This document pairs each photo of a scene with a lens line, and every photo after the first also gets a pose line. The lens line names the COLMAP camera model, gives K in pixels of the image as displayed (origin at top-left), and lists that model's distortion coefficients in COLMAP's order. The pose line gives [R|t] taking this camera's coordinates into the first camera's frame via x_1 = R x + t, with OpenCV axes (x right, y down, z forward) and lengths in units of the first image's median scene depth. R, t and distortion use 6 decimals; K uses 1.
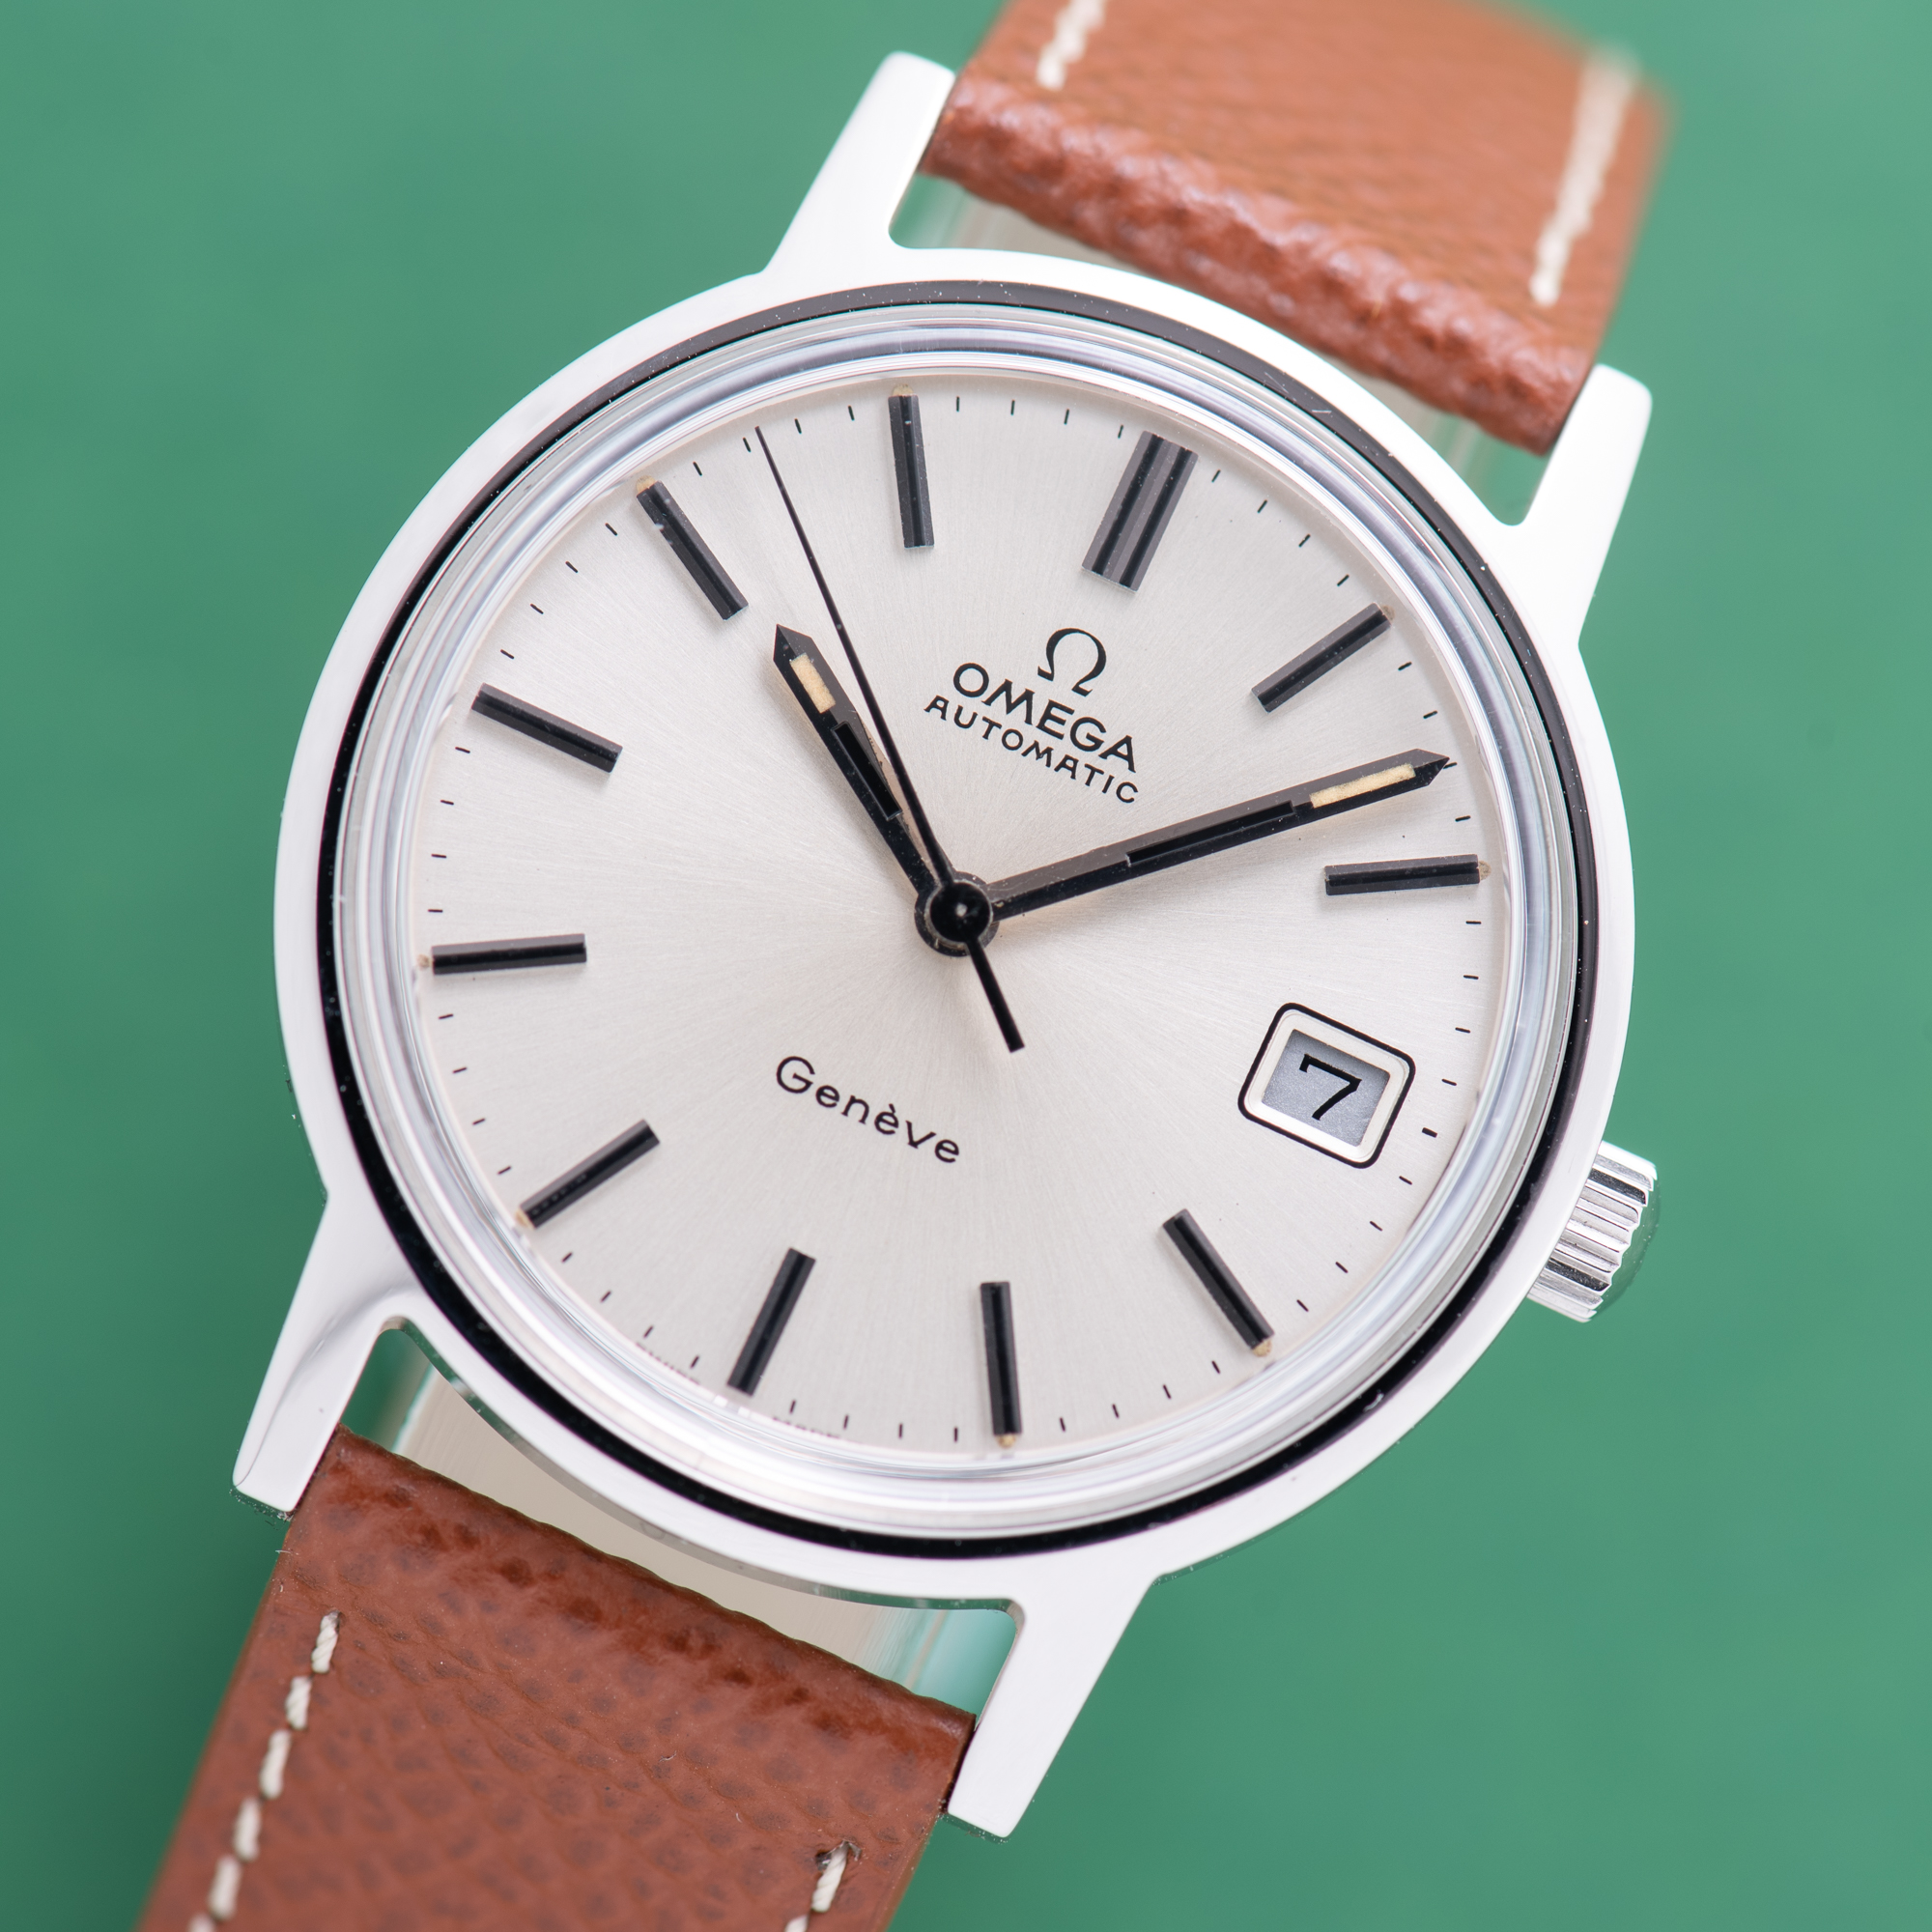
lens RADIAL K [[13349.1, 0, 966.0], [0, 13349.1, 966.0], [0, 0, 1]] dist [-0.407464, -30.934478]
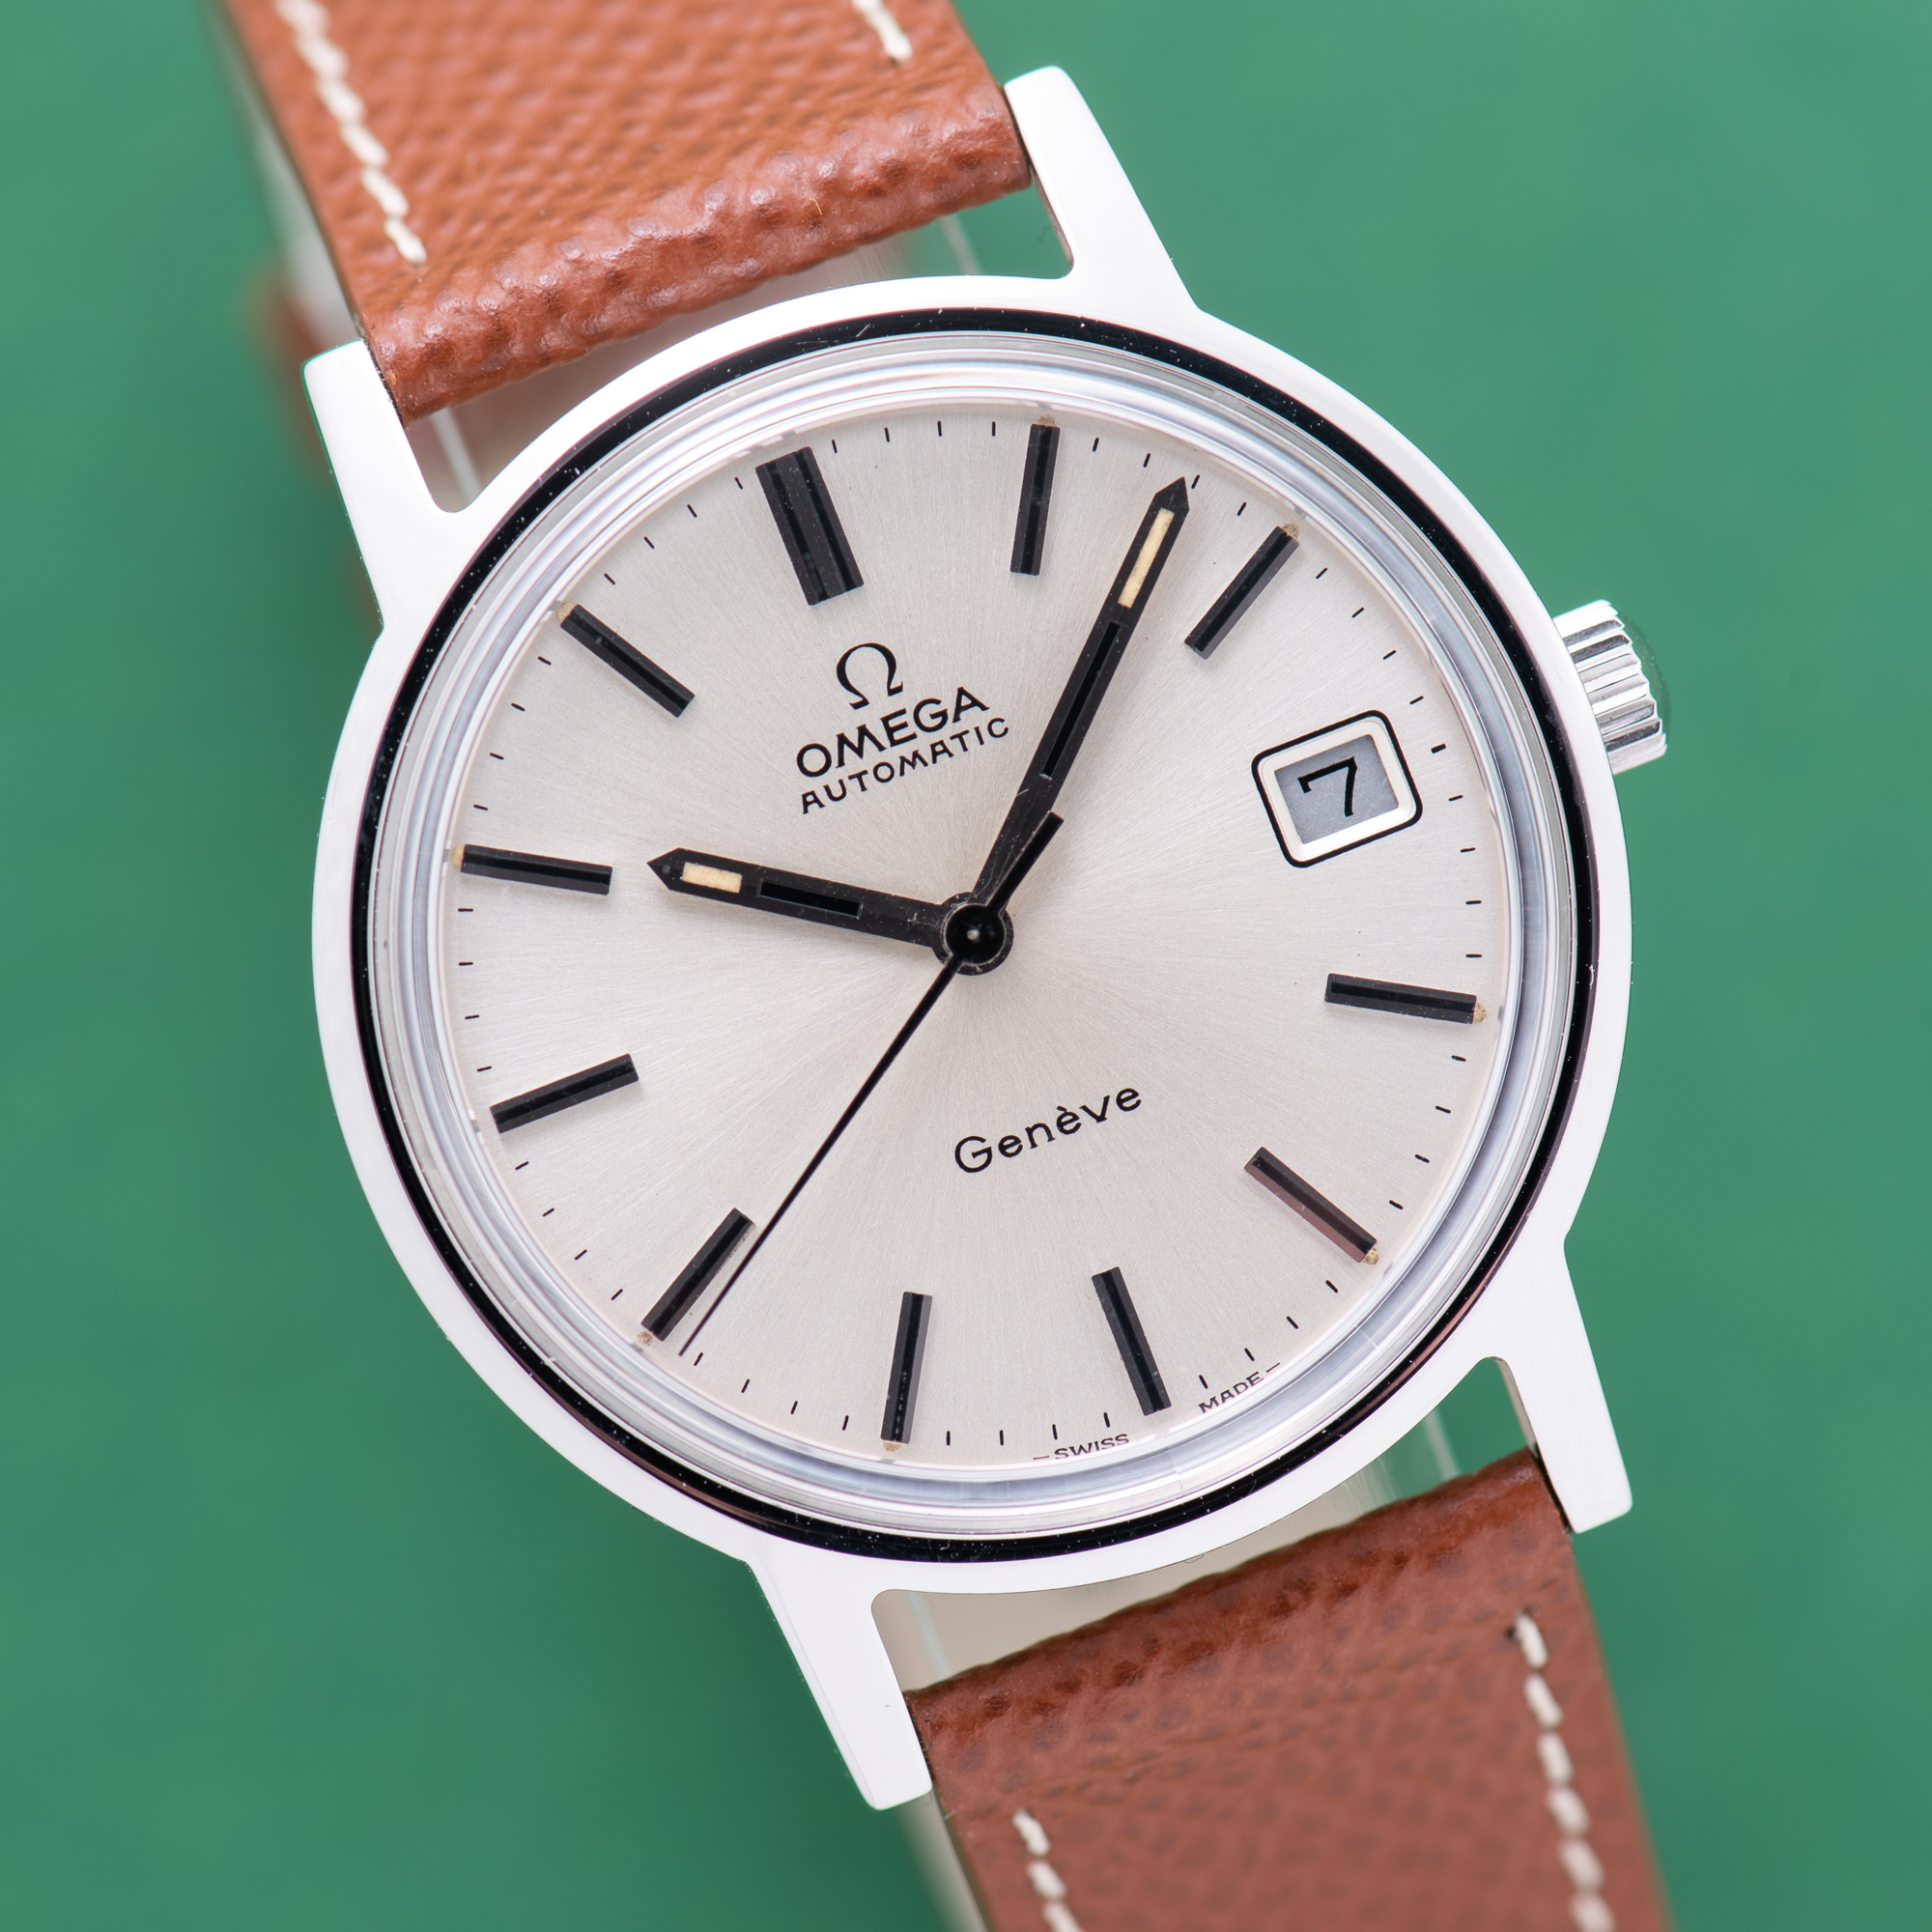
lens RADIAL K [[13349.1, 0, 966.0], [0, 13349.1, 966.0], [0, 0, 1]] dist [-0.407464, -30.934478]
pose [[0.698600, -0.714975, -0.027737, 0.025765], [0.708181, 0.685387, 0.169482, -0.176541], [-0.102165, -0.138043, 0.985143, -0.015791]]
